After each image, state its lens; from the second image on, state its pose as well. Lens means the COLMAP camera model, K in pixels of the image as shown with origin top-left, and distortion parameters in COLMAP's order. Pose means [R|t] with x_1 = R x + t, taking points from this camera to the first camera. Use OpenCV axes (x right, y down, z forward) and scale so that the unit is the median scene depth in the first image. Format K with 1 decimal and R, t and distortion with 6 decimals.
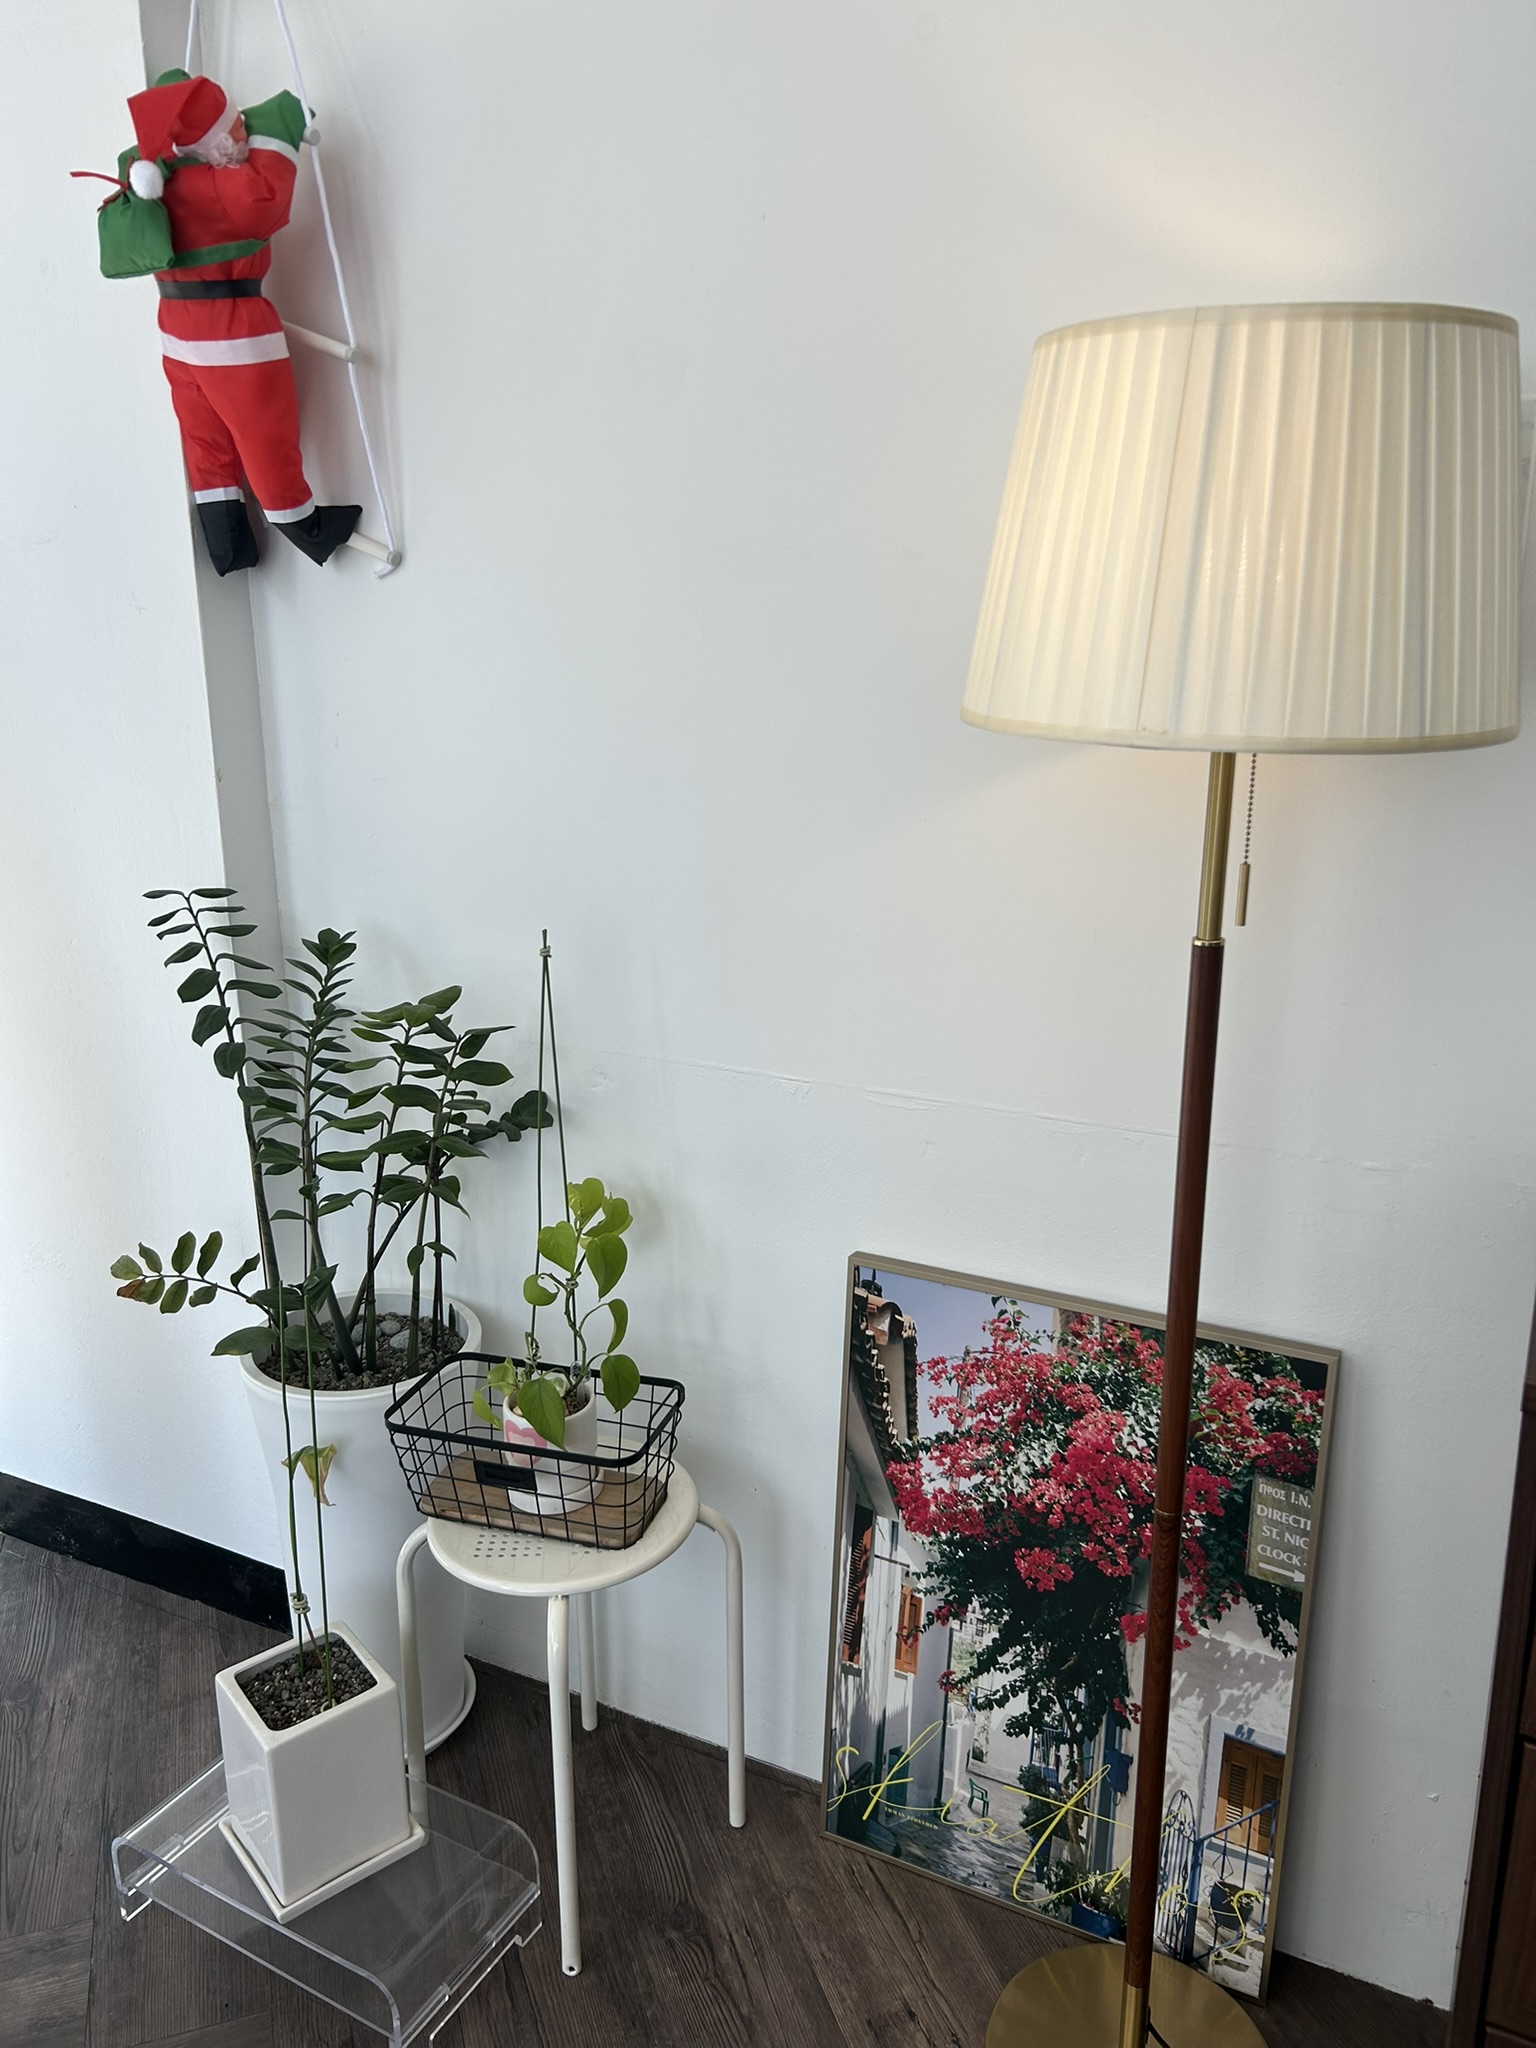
lens RADIAL K [[1556.5, 0, 769.5], [0, 1556.5, 1010.1], [0, 0, 1]] dist [-0.018073, 0.044970]
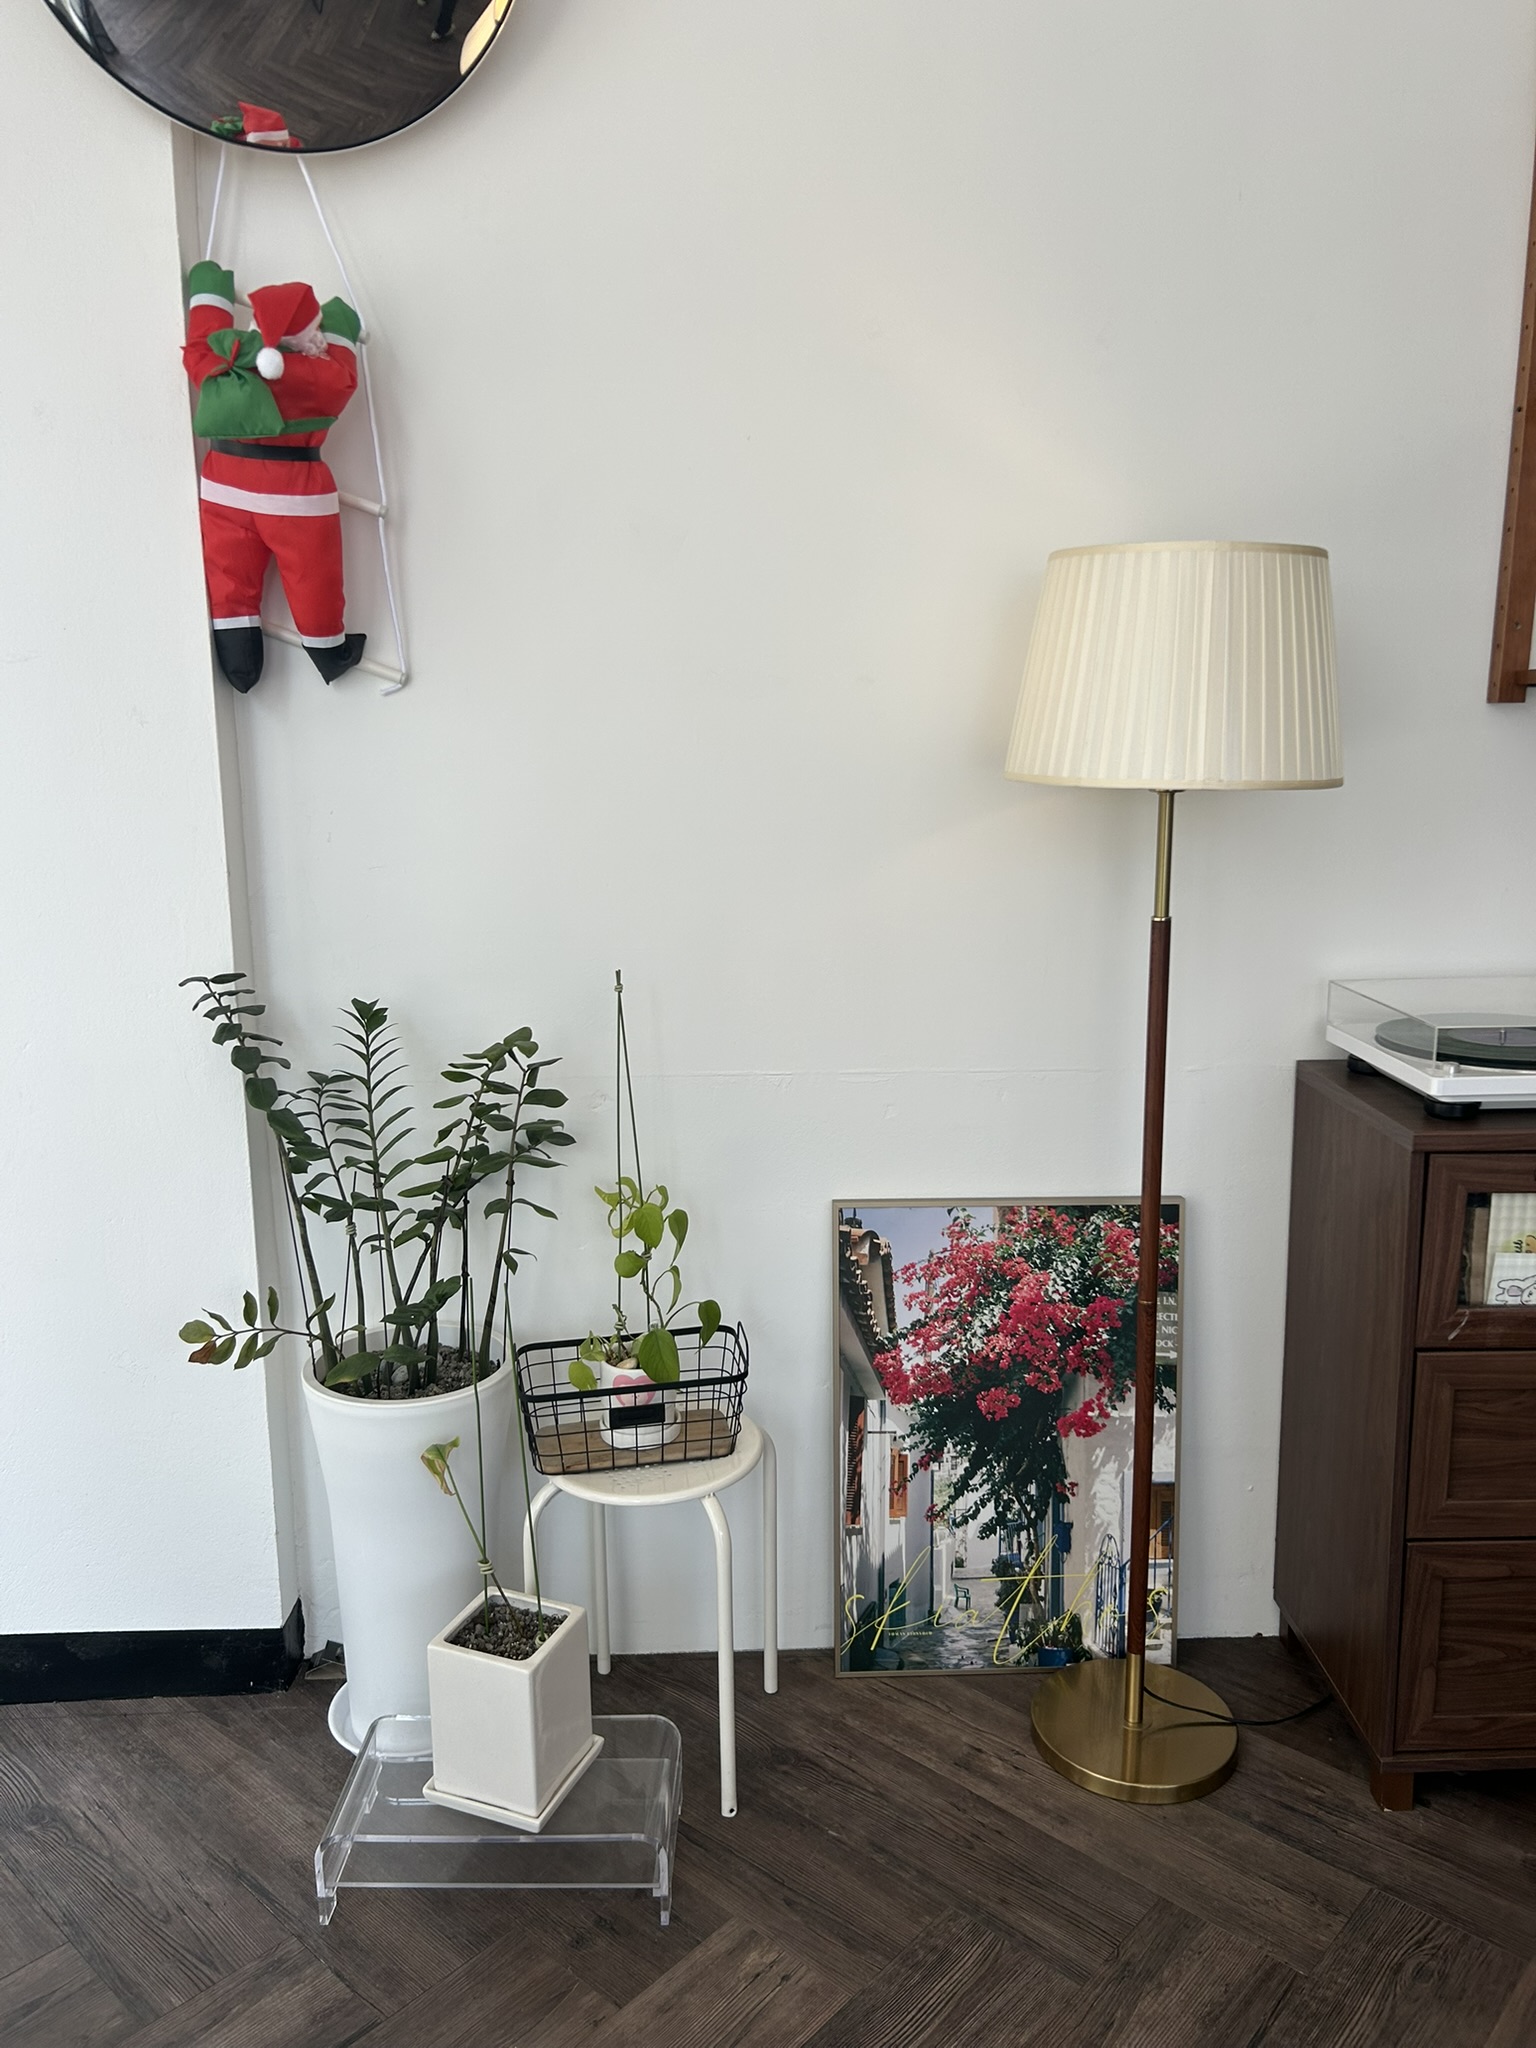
lens RADIAL K [[1537.8, 0, 773.8], [0, 1537.8, 1022.0], [0, 0, 1]] dist [0.026649, -0.038725]
pose [[0.878820, -0.093224, 0.467958, -0.593951], [0.129850, 0.990441, -0.046547, 0.061590], [-0.459145, 0.101670, 0.882524, -0.145393]]
